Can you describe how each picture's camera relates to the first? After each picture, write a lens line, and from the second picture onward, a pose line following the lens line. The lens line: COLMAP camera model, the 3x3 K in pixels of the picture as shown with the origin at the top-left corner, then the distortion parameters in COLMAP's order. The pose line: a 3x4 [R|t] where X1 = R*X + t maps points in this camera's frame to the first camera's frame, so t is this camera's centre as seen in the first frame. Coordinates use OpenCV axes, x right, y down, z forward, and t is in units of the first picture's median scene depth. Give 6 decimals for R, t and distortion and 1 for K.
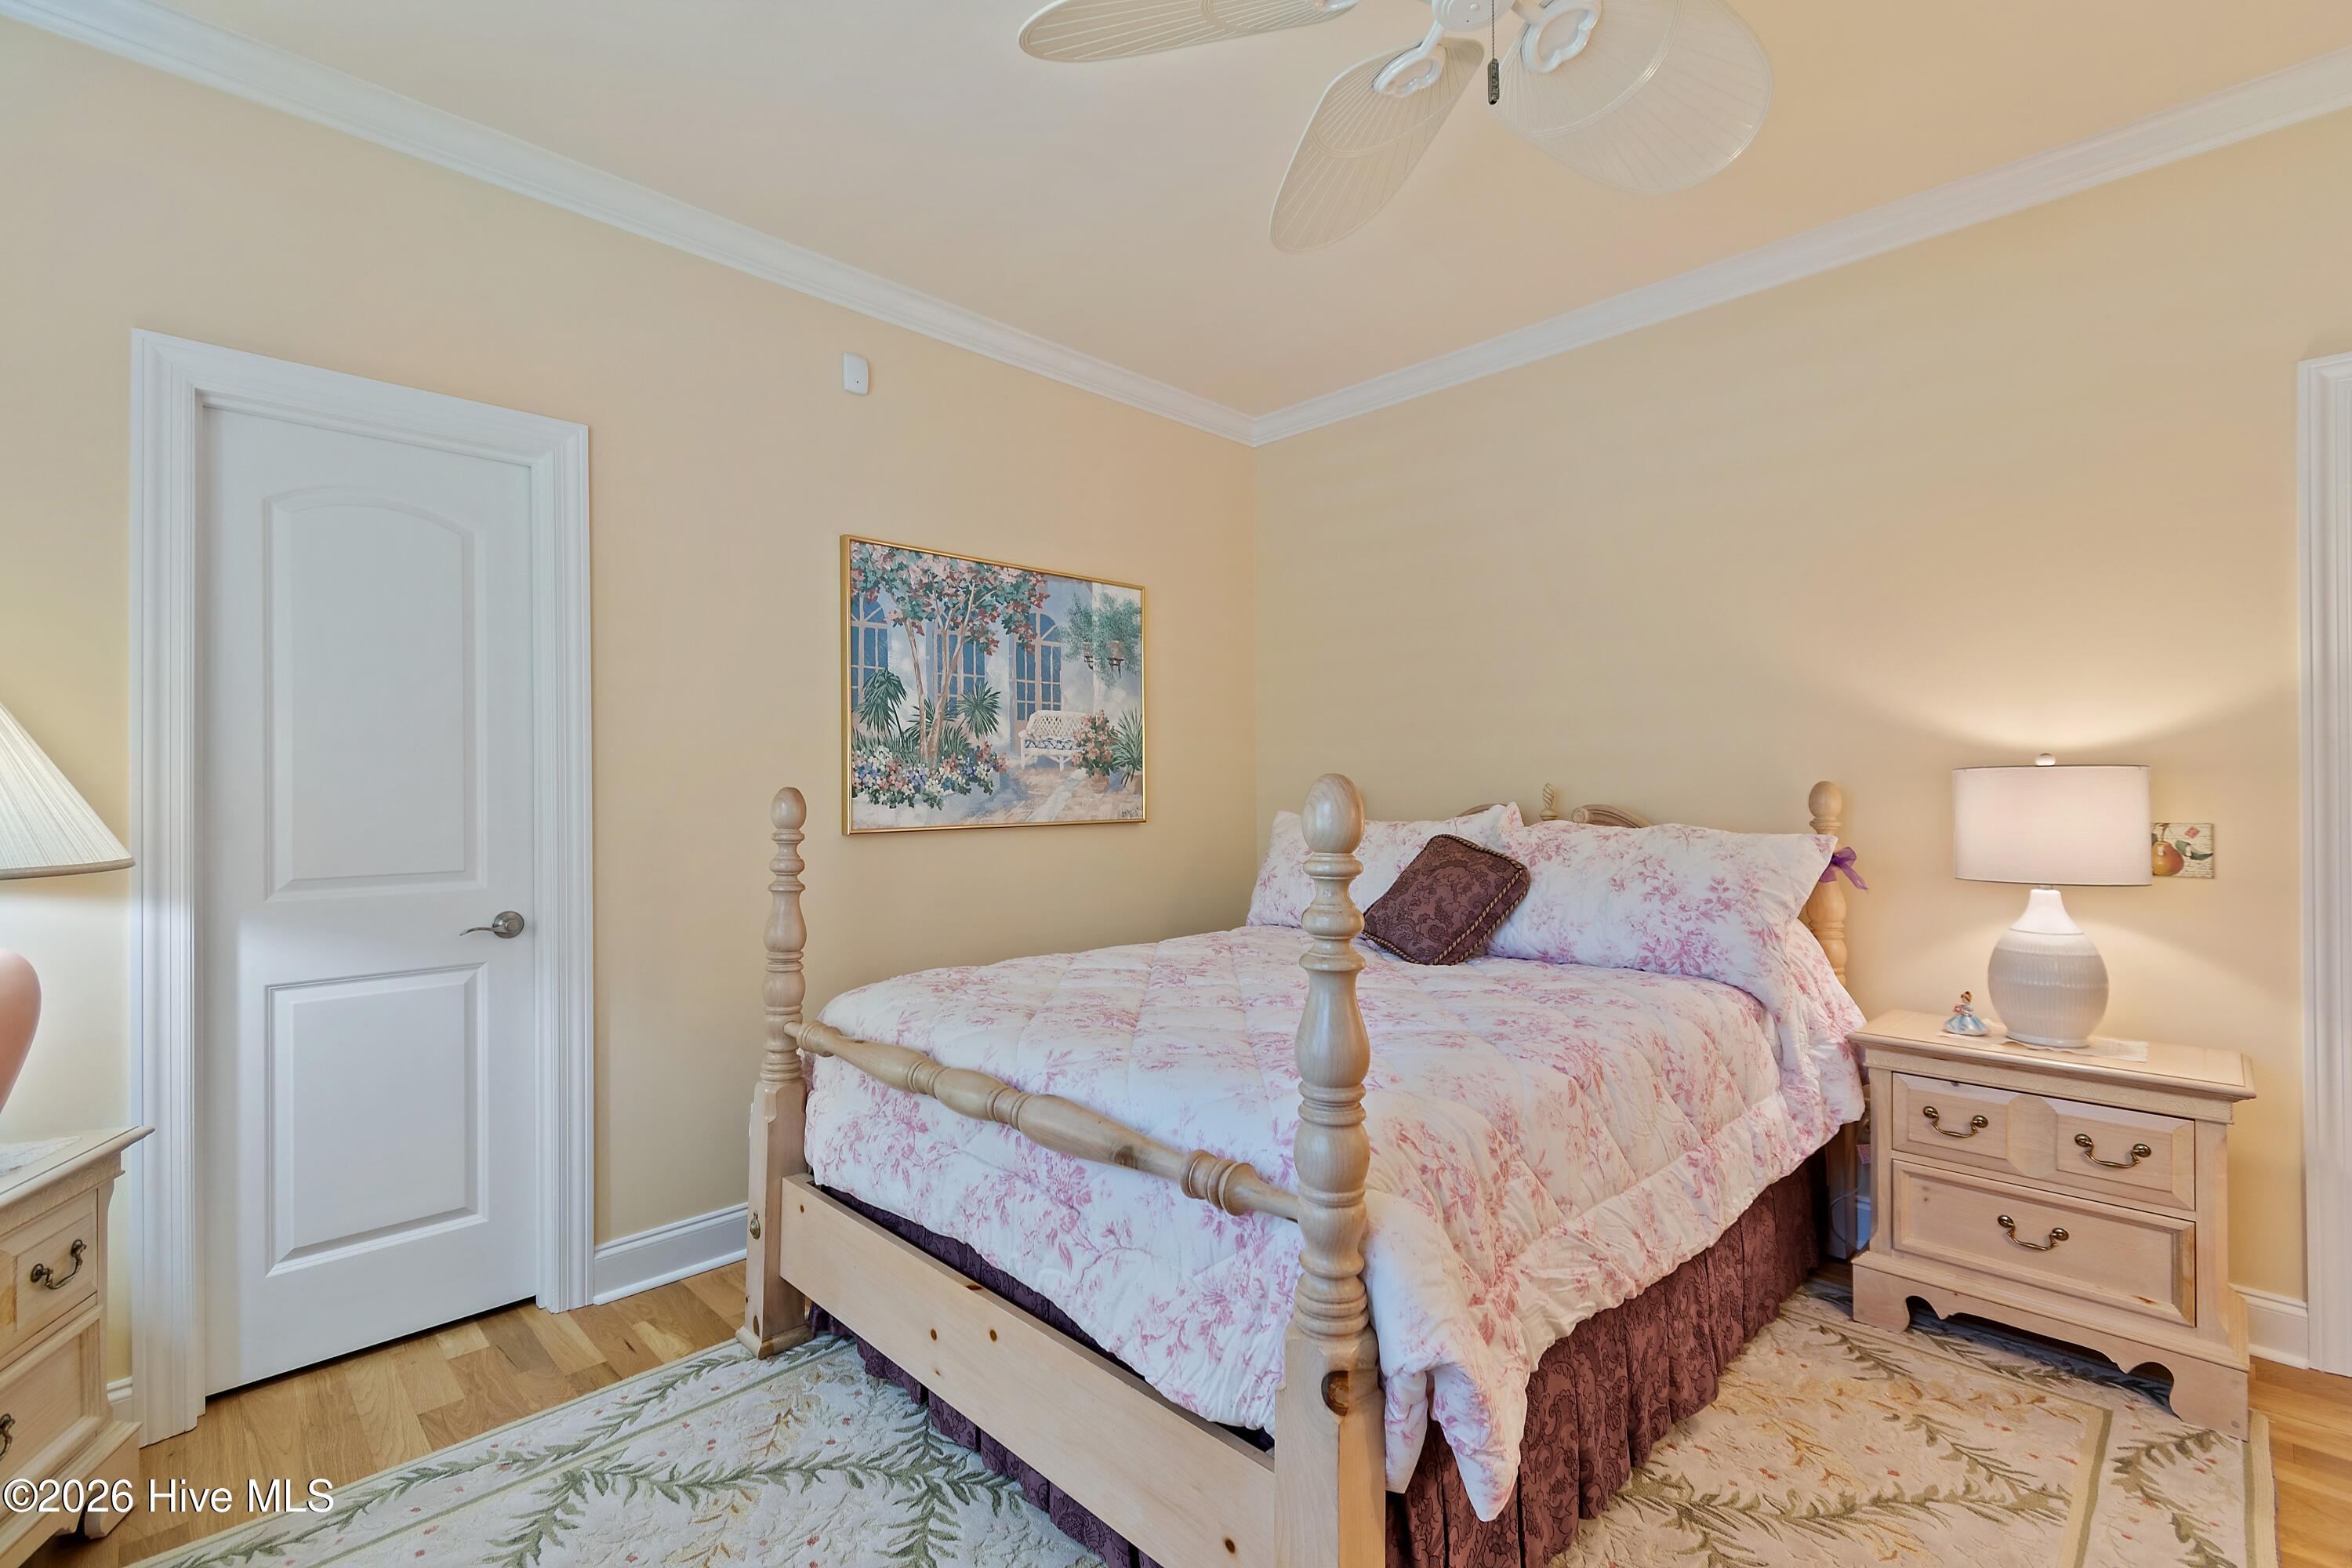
lens RADIAL K [[1037.0, 0, 1180.5], [0, 1037.0, 785.5], [0, 0, 1]] dist [0.003527, -0.001103]
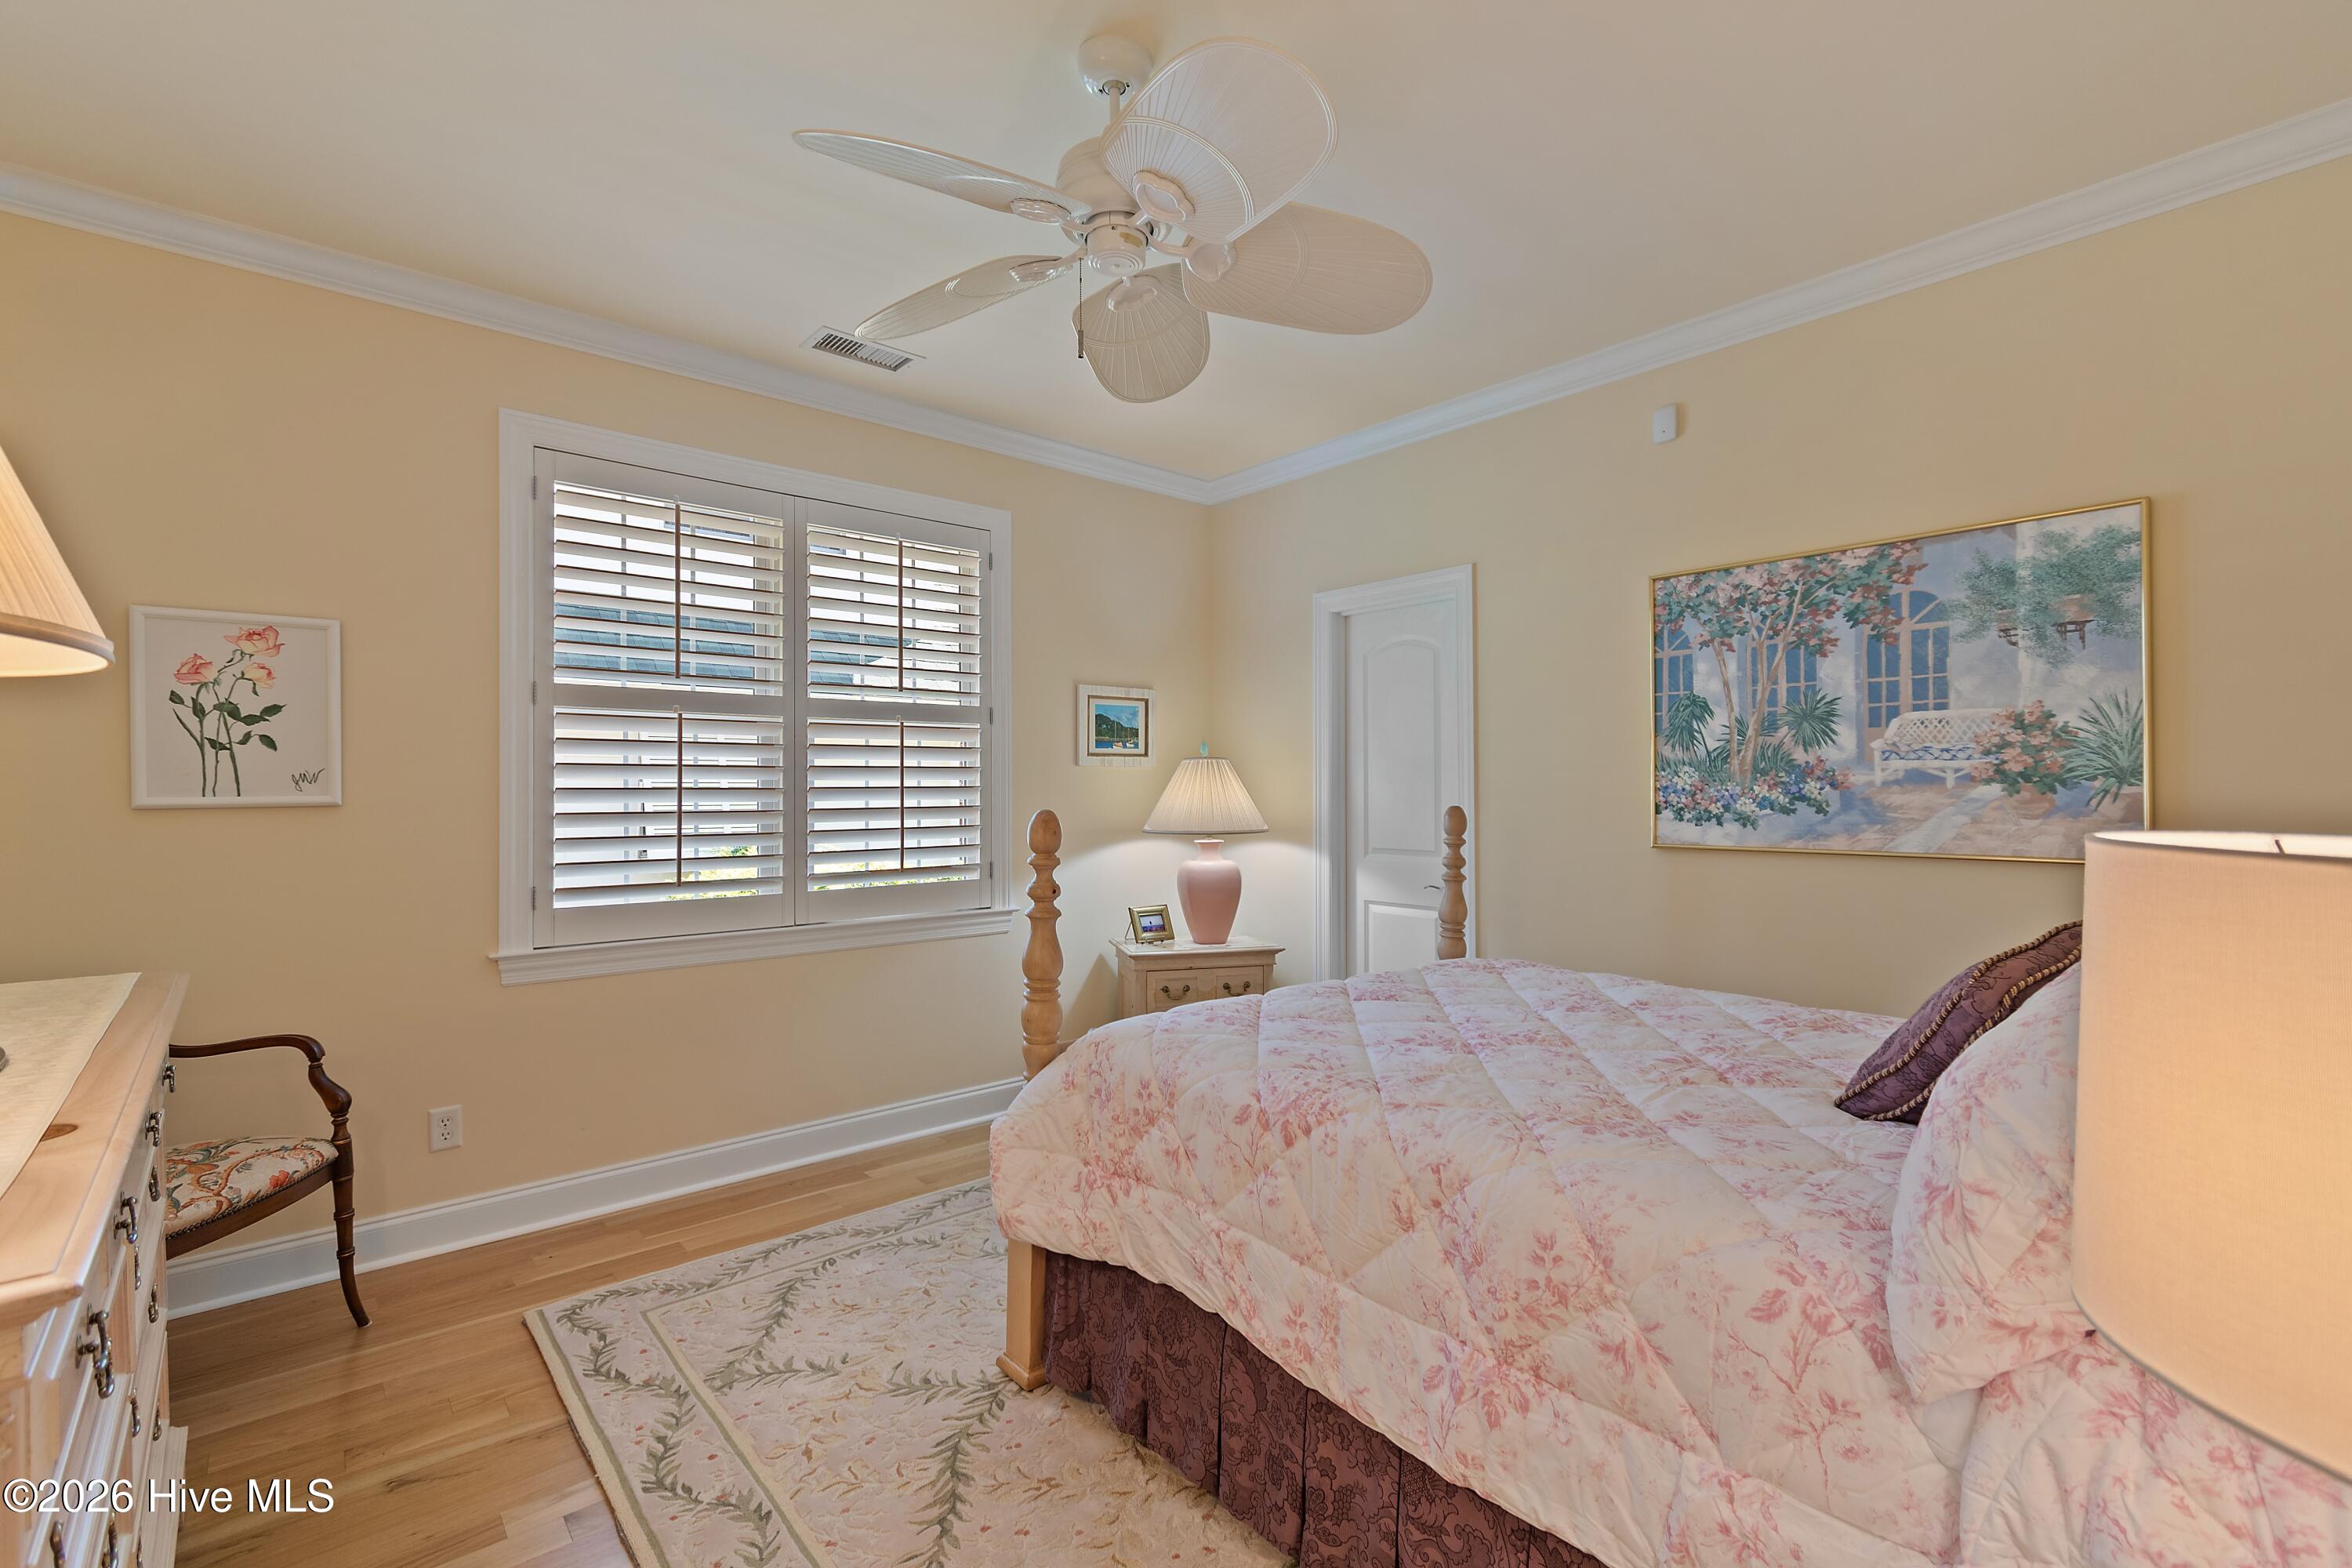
lens RADIAL K [[1029.4, 0, 1168.7], [0, 1029.4, 785.9], [0, 0, 1]] dist [-0.000594, -0.004277]
pose [[-0.080491, 0.002864, -0.996751, 0.736000], [0.004205, 0.999988, 0.002534, -0.021426], [0.996747, -0.003988, -0.080502, 0.520825]]
